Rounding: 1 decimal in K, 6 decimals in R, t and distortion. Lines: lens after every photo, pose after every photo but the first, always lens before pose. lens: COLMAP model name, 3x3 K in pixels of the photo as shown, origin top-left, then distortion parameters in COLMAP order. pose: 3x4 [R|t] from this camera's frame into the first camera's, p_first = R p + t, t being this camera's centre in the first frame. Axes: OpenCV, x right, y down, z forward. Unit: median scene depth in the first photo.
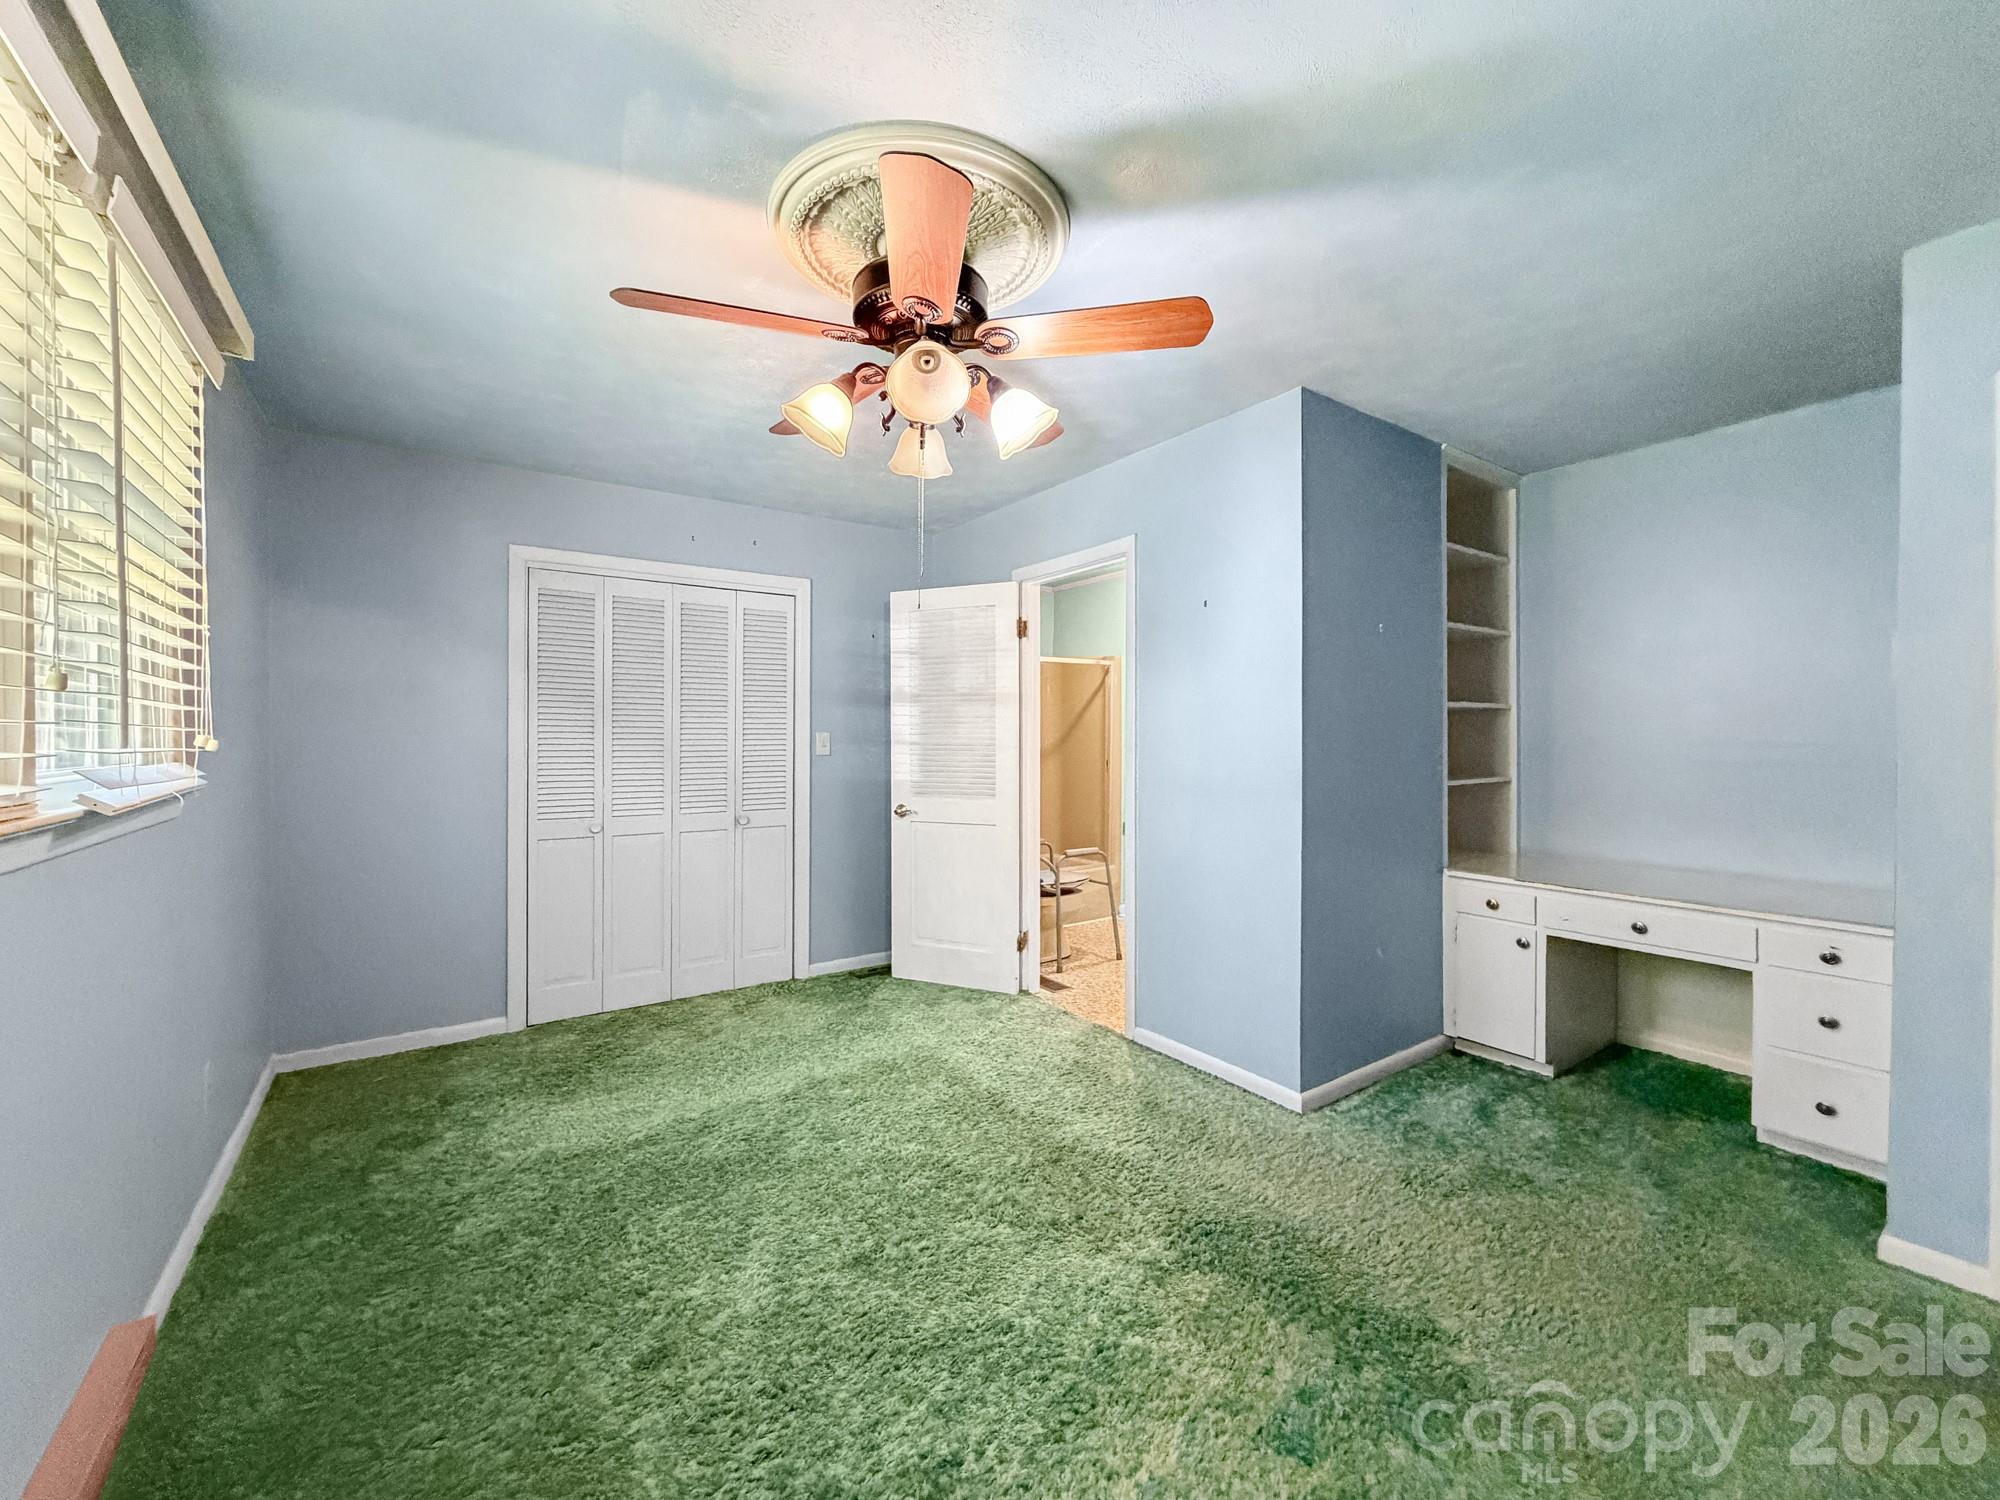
lens RADIAL K [[794.6, 0, 1000.0], [0, 794.6, 750.0], [0, 0, 1]] dist [0.001234, -0.000008]
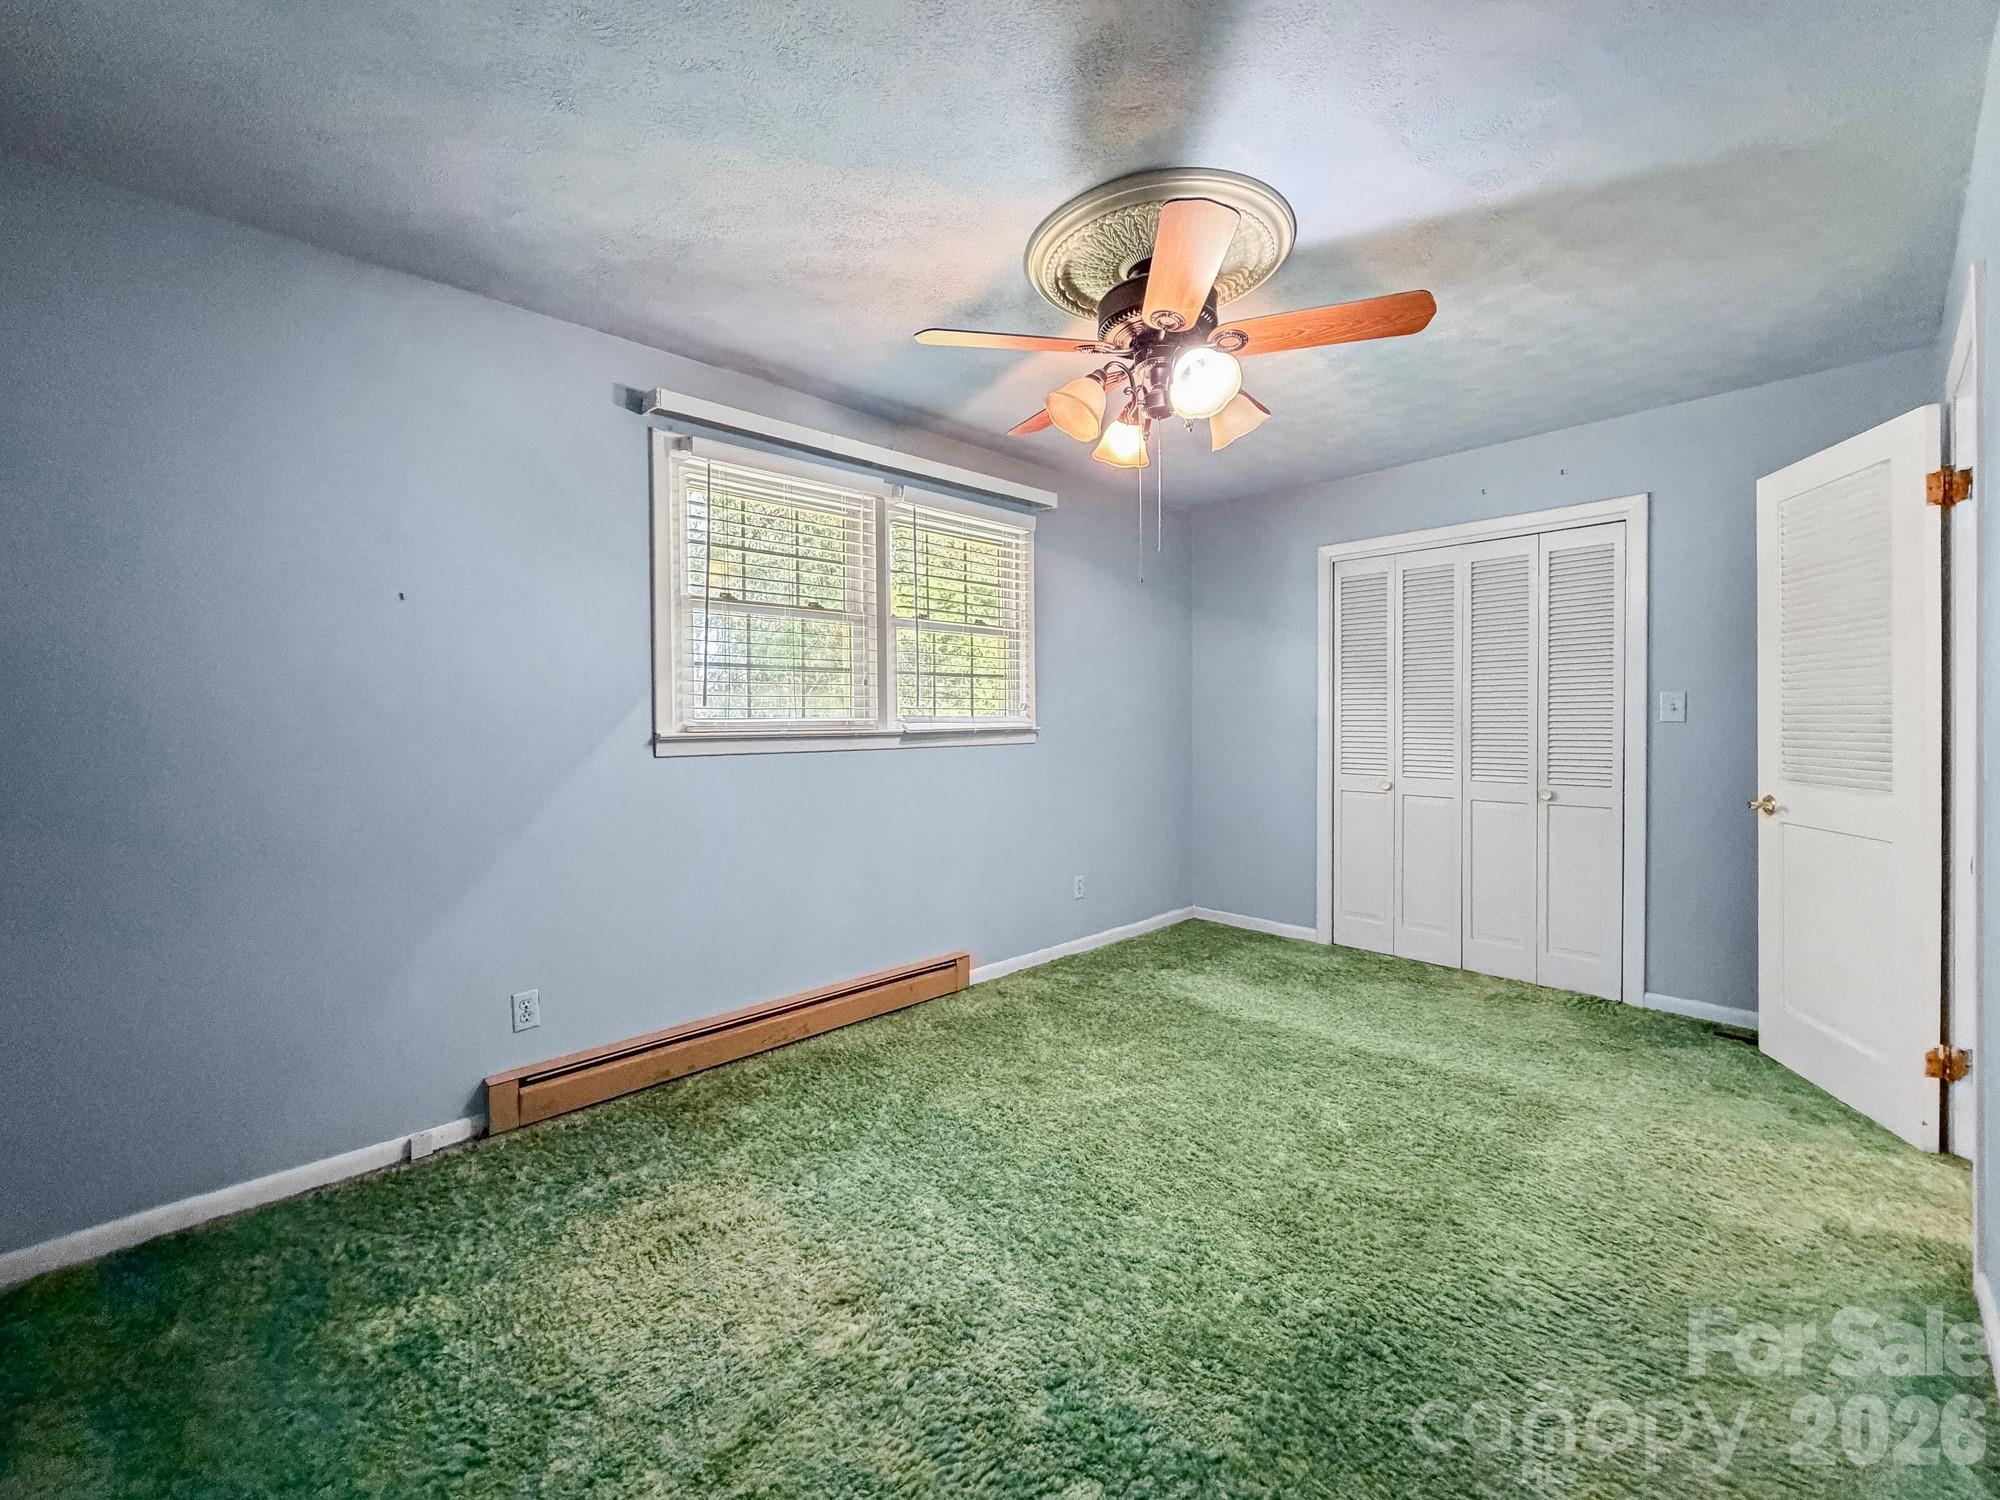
lens RADIAL K [[812.9, 0, 999.4], [0, 812.9, 739.6], [0, 0, 1]] dist [0.000236, -0.000069]
pose [[0.157504, 0.024658, -0.987211, 0.508771], [-0.010911, 0.999671, 0.023229, 0.014423], [0.987458, 0.007113, 0.157721, 0.290490]]
